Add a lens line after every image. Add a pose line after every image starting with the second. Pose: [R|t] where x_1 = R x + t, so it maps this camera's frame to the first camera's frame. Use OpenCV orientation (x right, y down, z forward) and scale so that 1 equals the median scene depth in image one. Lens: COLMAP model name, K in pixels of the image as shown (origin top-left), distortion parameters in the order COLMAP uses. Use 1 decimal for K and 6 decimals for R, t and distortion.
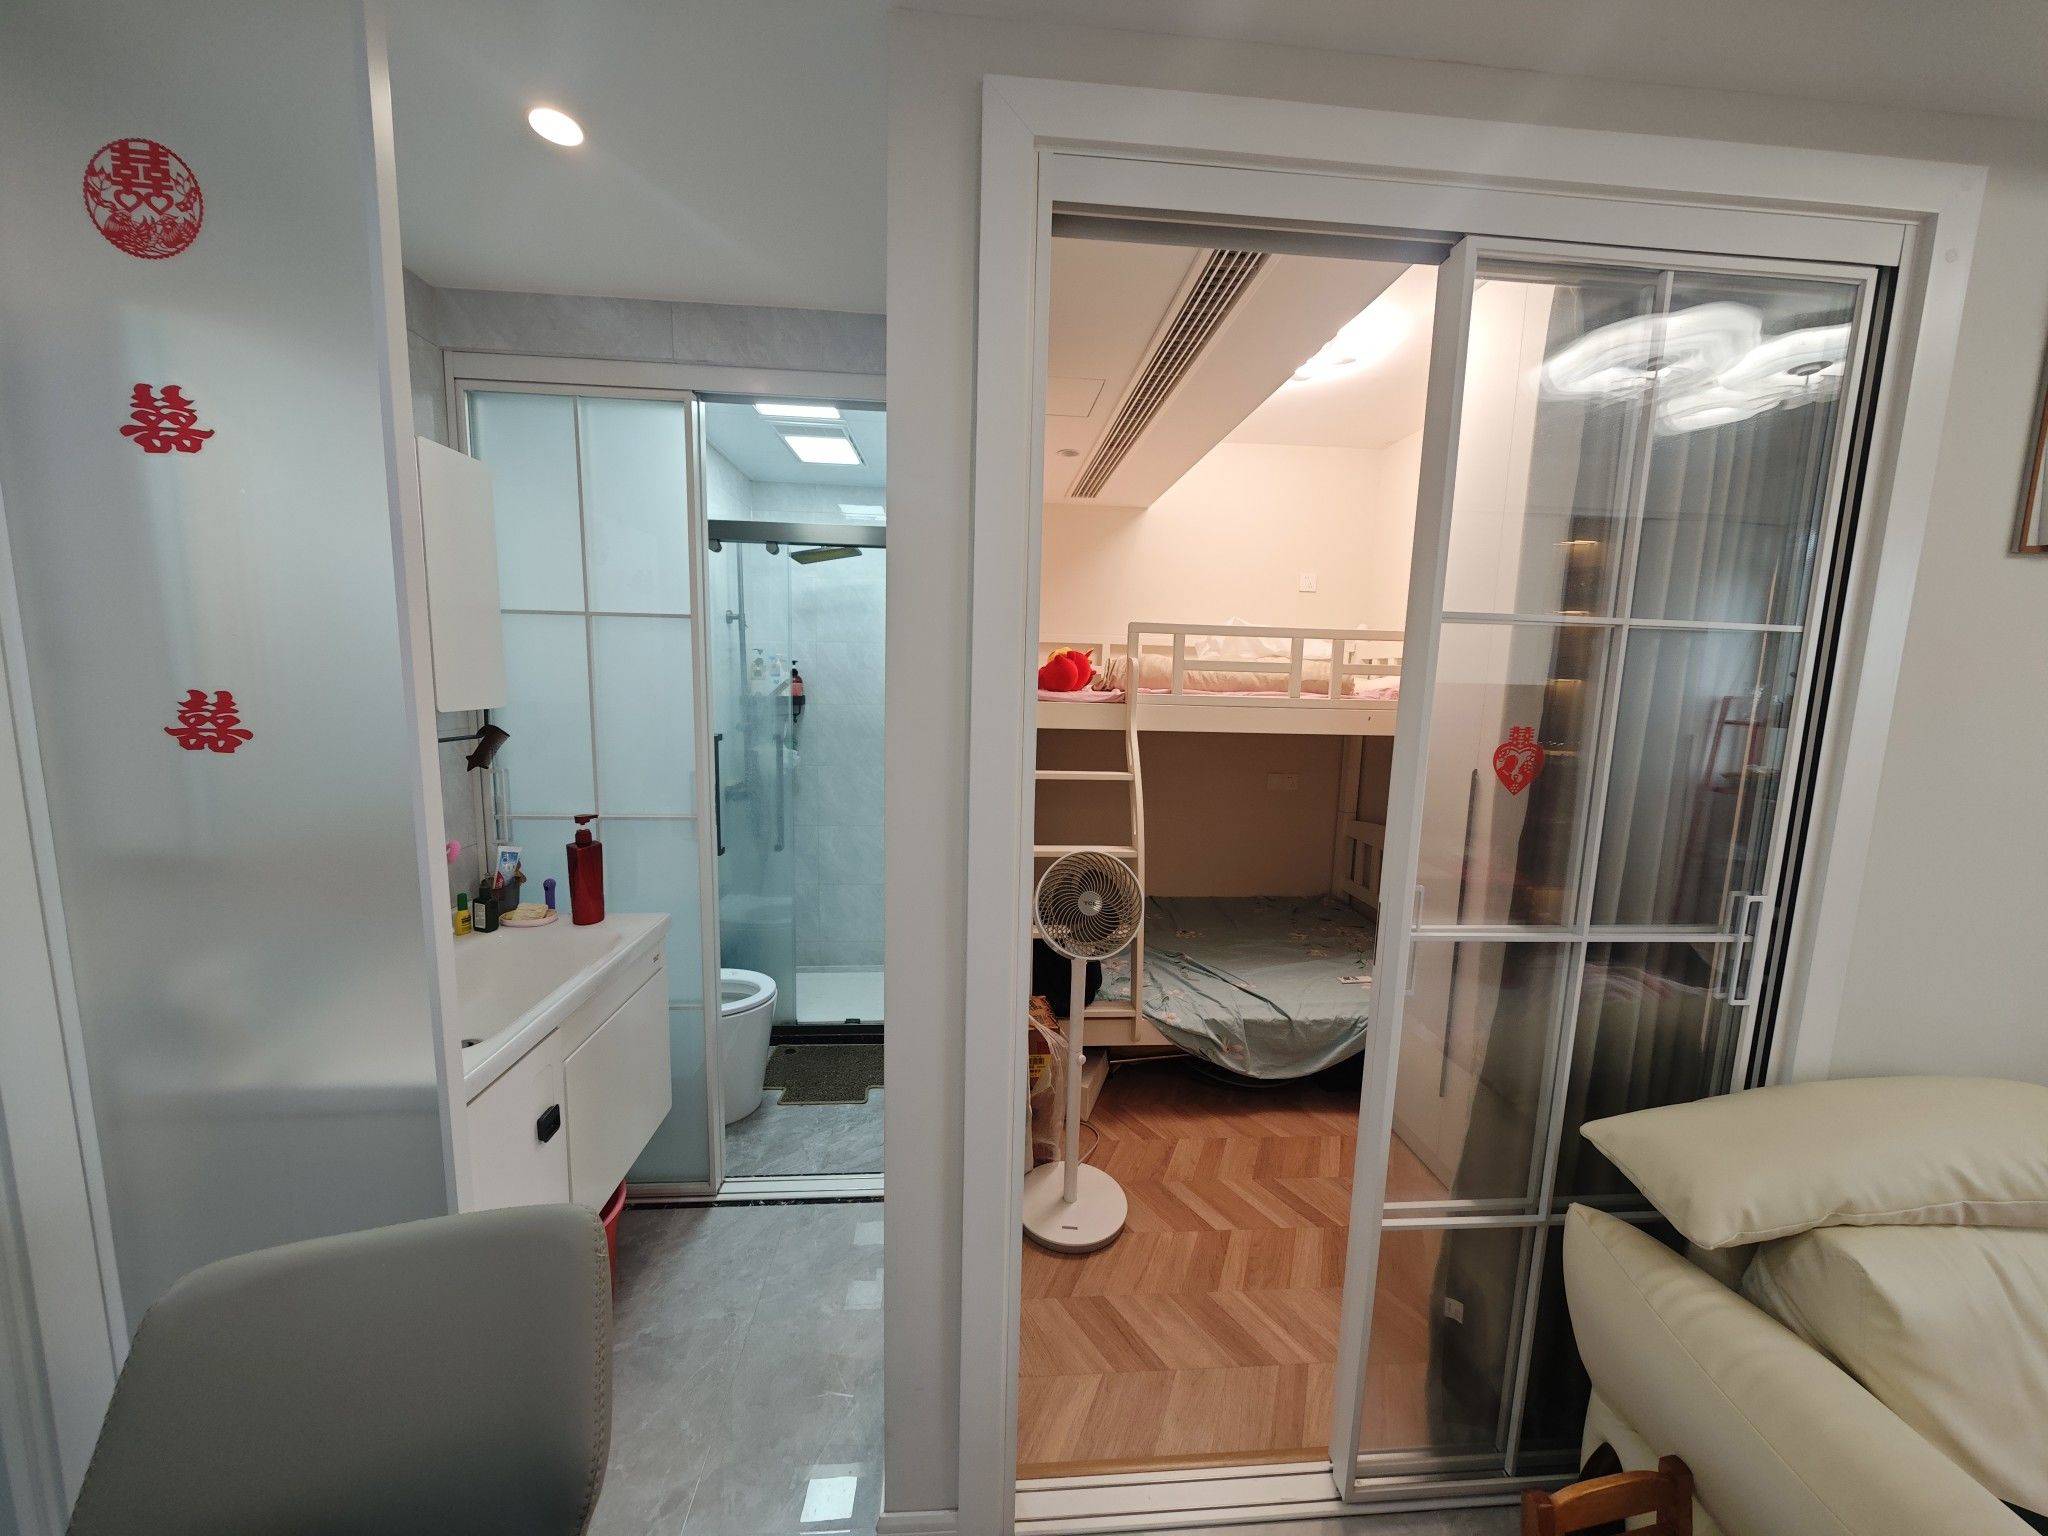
lens RADIAL K [[717.9, 0, 1021.9], [0, 717.9, 764.5], [0, 0, 1]] dist [0.000310, -0.000028]
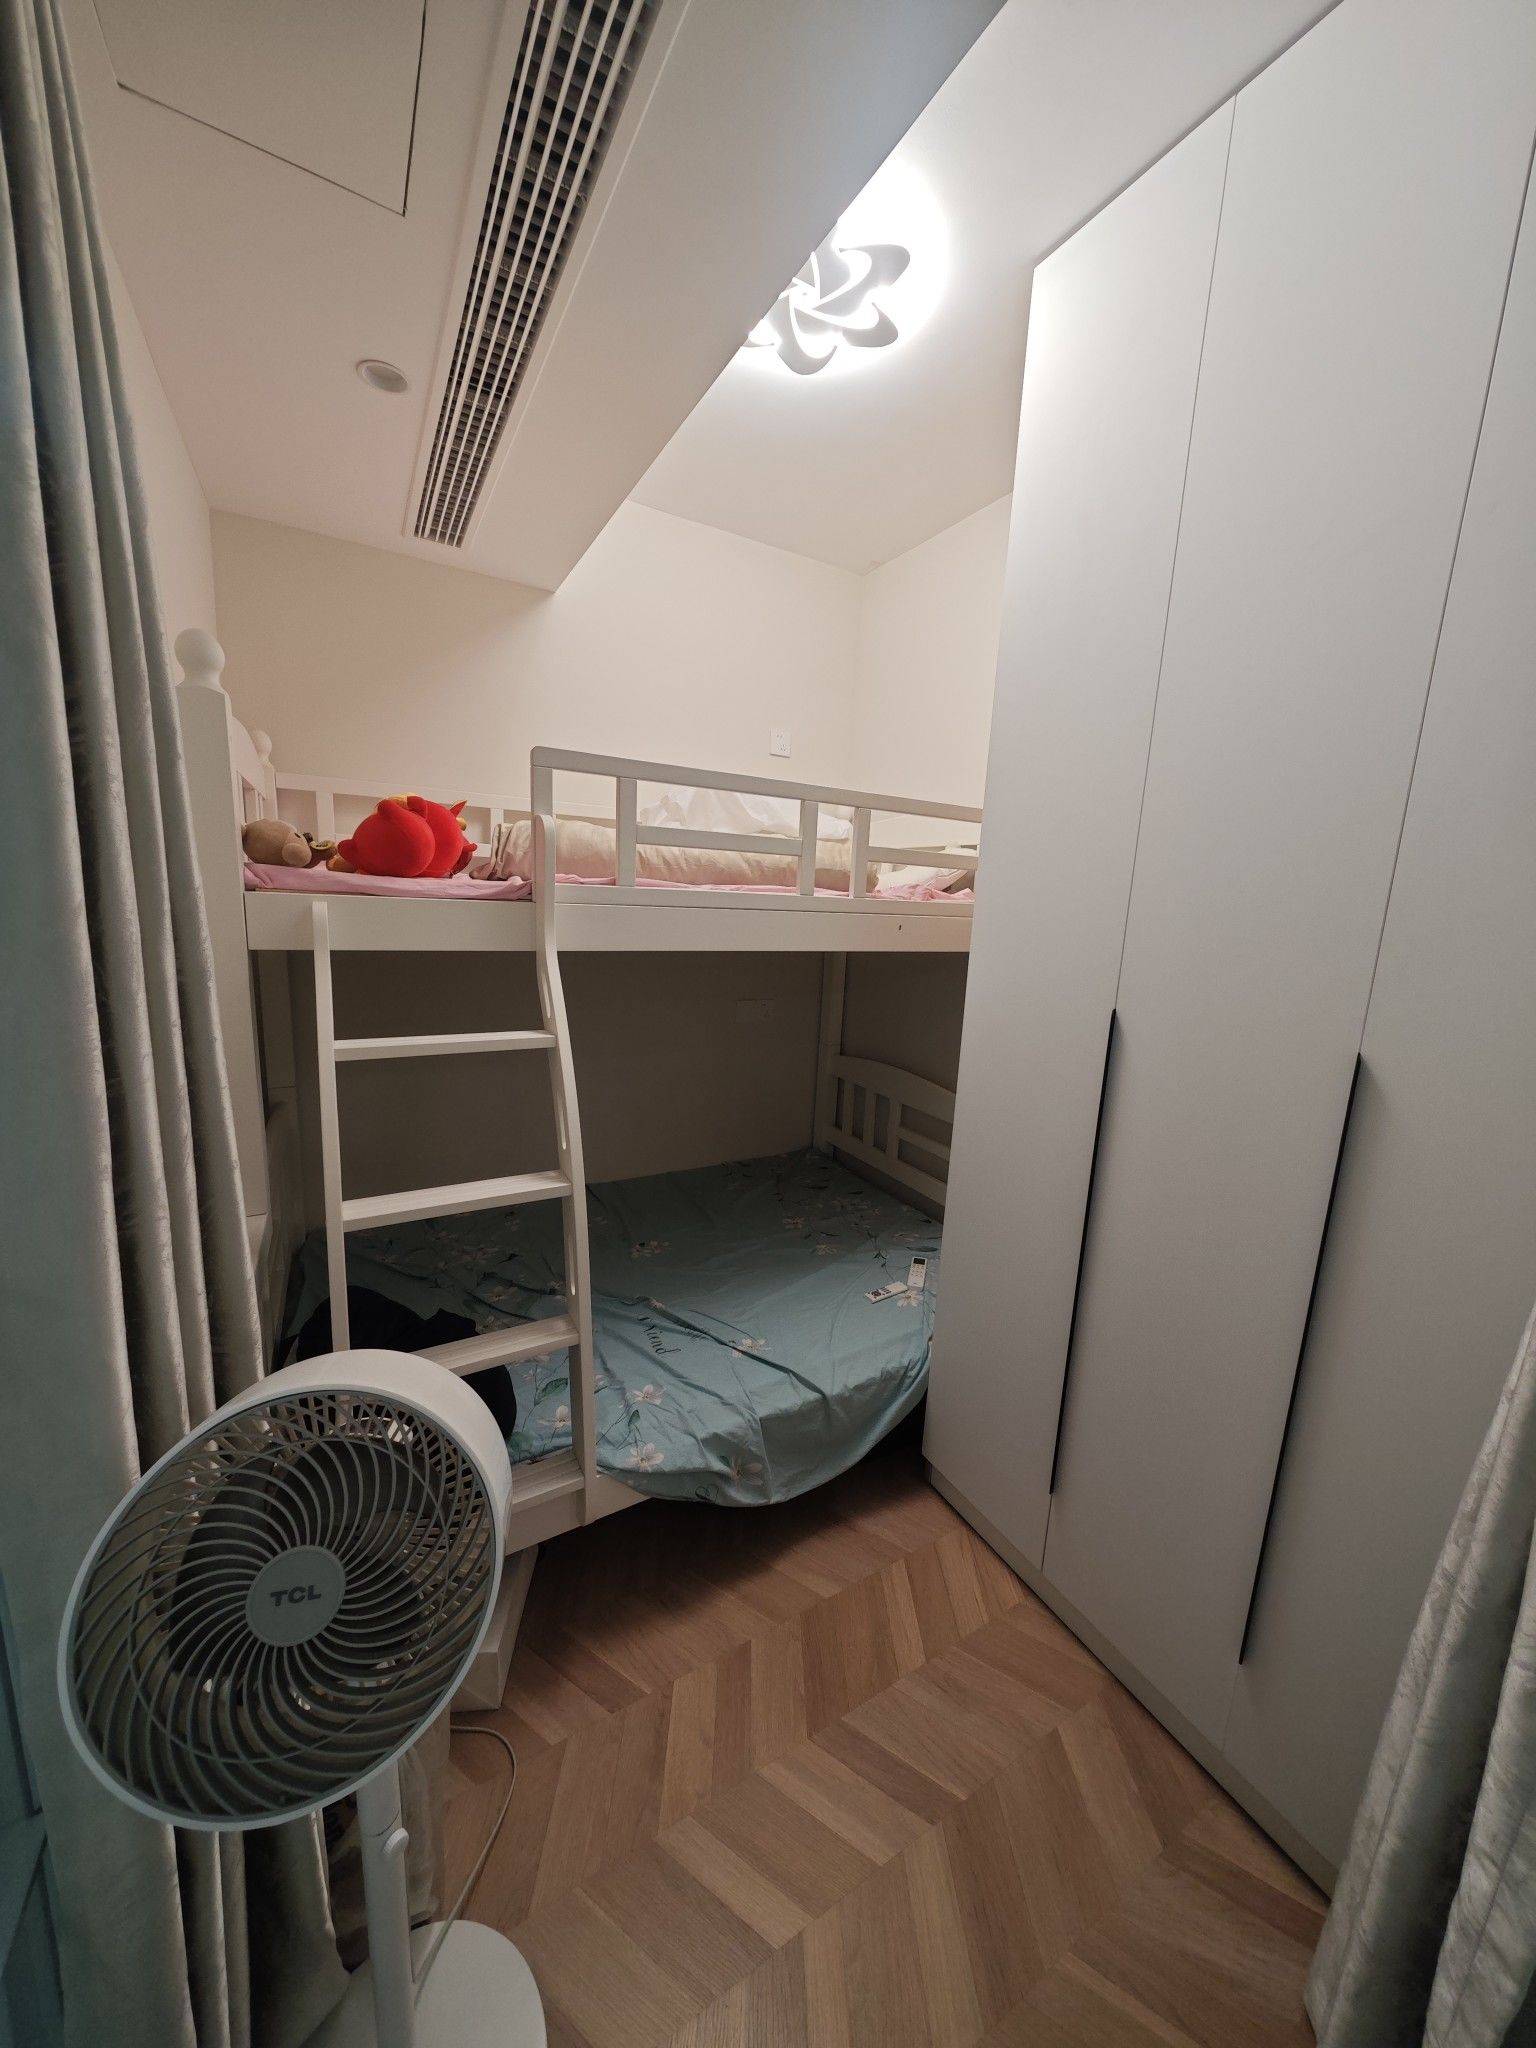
lens RADIAL K [[717.9, 0, 763.2], [0, 717.9, 1020.6], [0, 0, 1]] dist [0.000310, -0.000028]
pose [[0.901270, -0.060452, 0.429019, 0.063200], [0.031651, 0.996759, 0.073960, -0.030249], [-0.432099, -0.053079, 0.900263, 0.434160]]
